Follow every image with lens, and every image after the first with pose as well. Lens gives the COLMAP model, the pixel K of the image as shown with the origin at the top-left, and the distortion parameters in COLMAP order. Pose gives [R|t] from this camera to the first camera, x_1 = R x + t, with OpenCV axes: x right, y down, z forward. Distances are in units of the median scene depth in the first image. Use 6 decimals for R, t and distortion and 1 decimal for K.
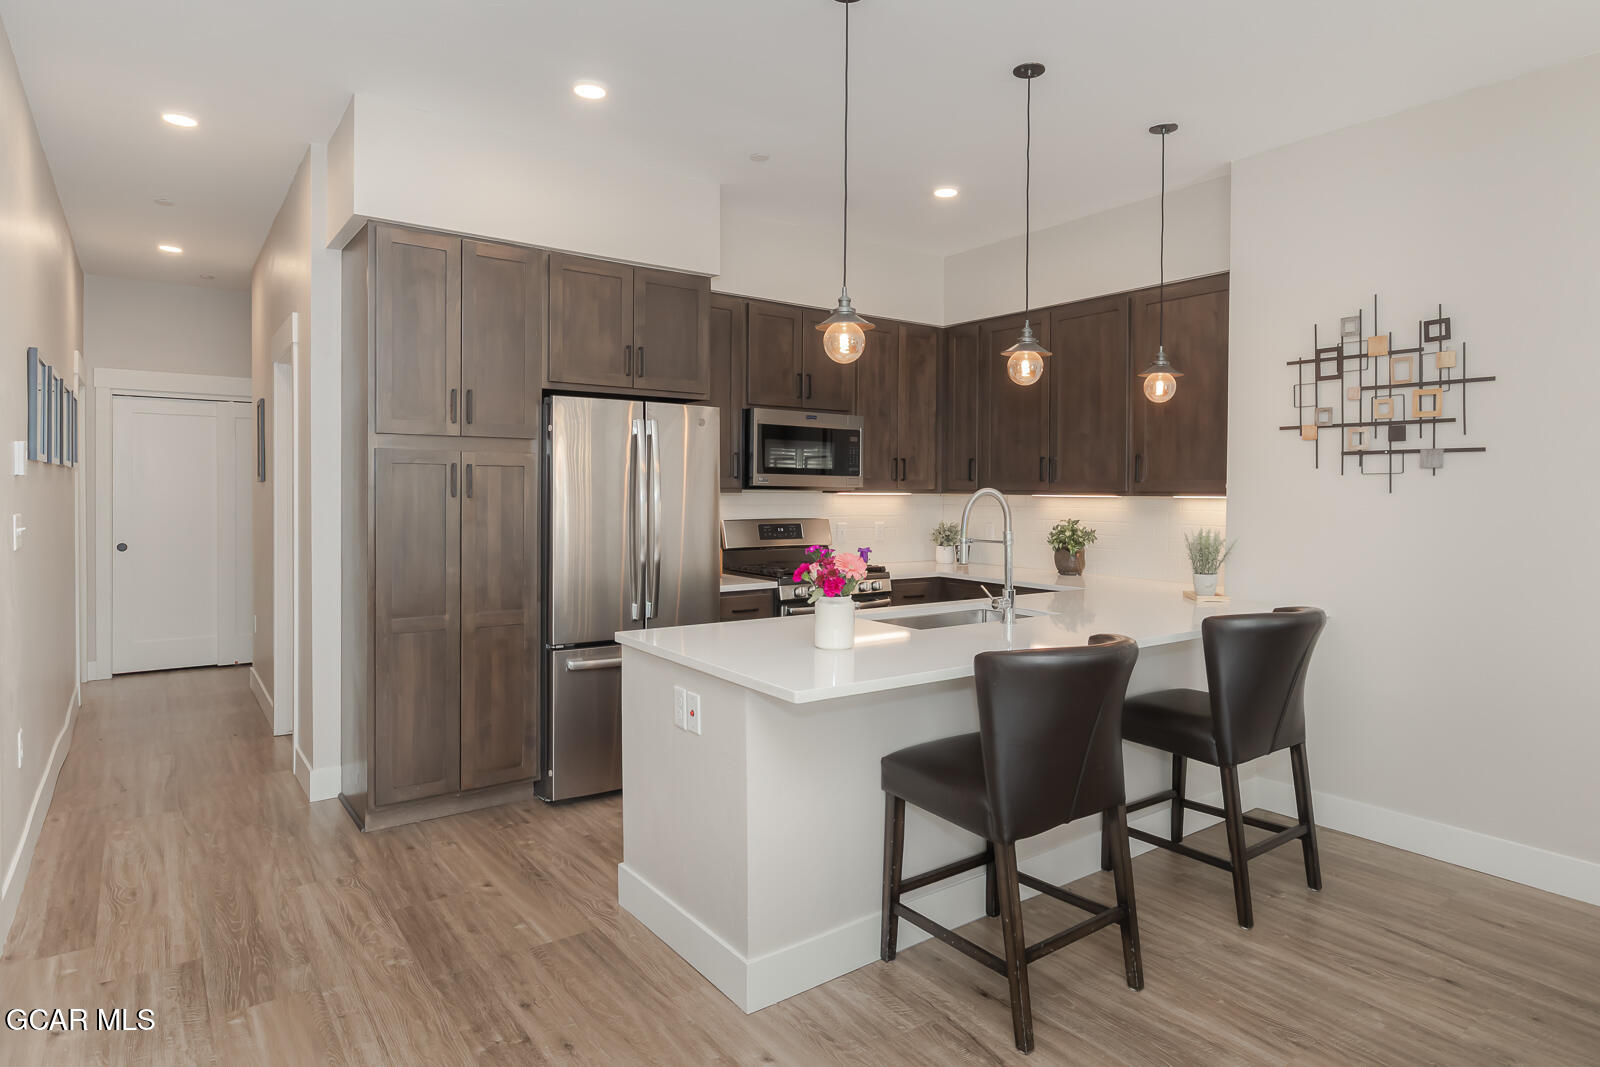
lens RADIAL K [[901.3, 0, 845.7], [0, 901.3, 504.4], [0, 0, 1]] dist [-0.003073, -0.000594]
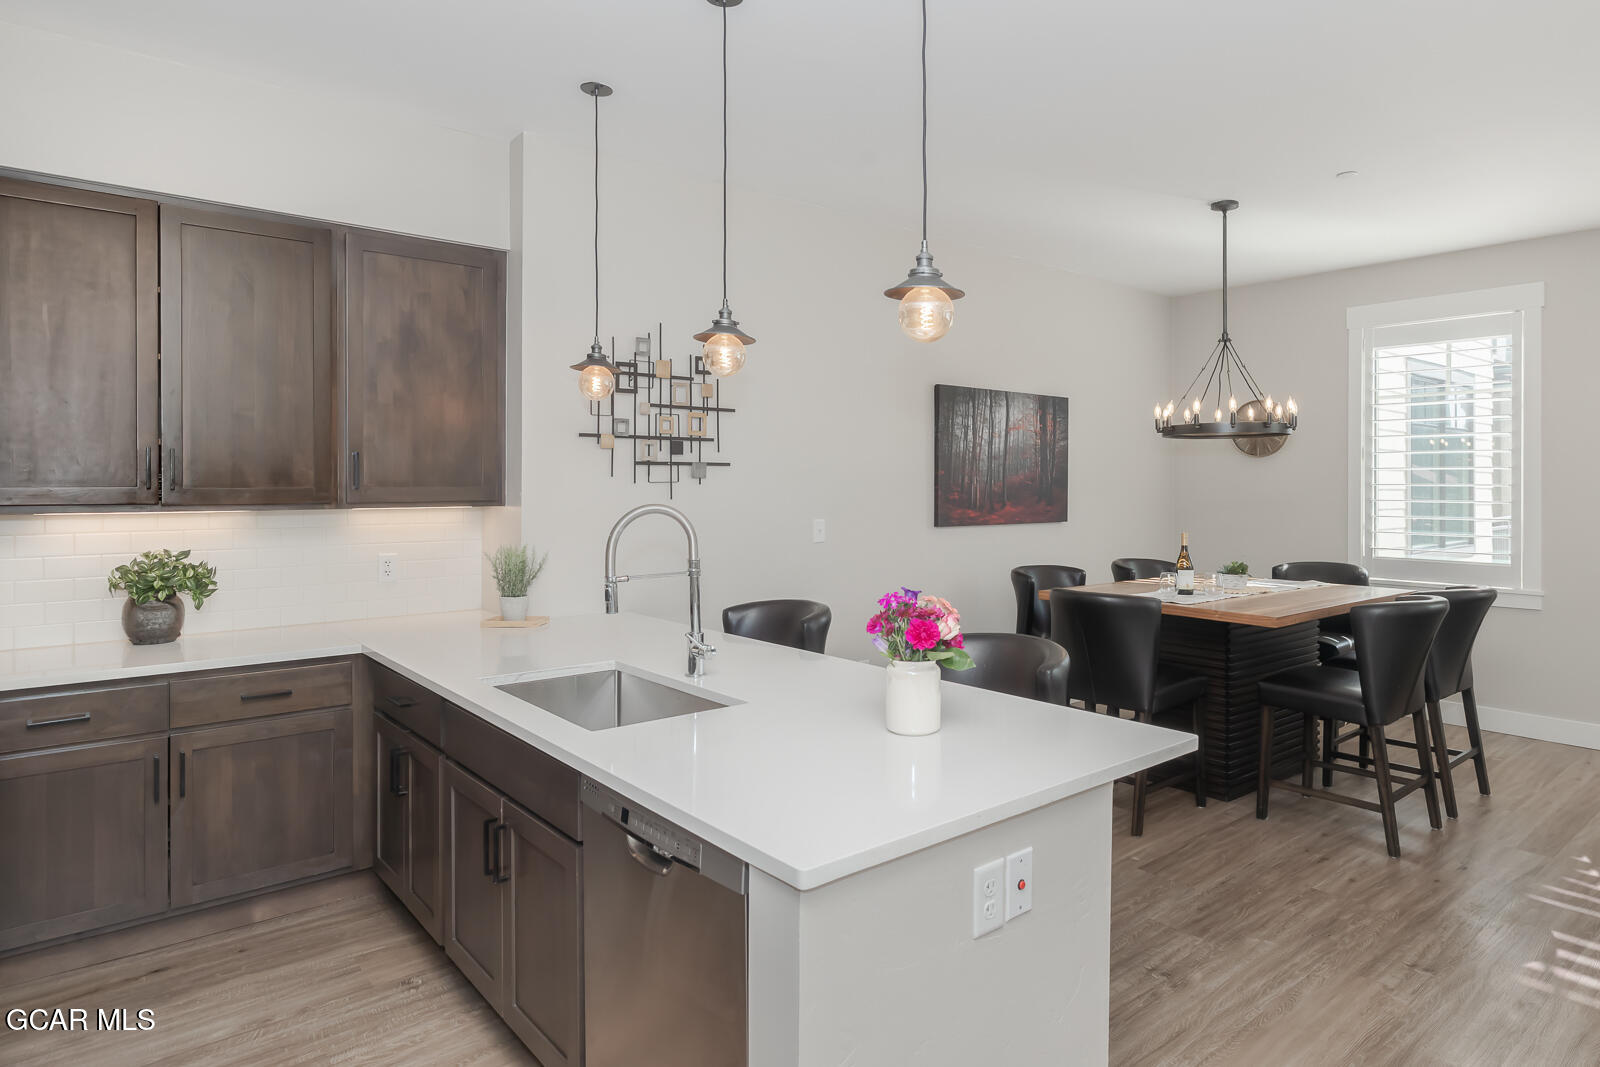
lens RADIAL K [[901.3, 0, 838.6], [0, 901.3, 484.9], [0, 0, 1]] dist [-0.003073, -0.000594]
pose [[-0.040737, -0.003312, 0.999164, -0.535288], [0.020177, 0.999788, 0.004137, -0.030292], [-0.998966, 0.020329, -0.040662, 0.807032]]
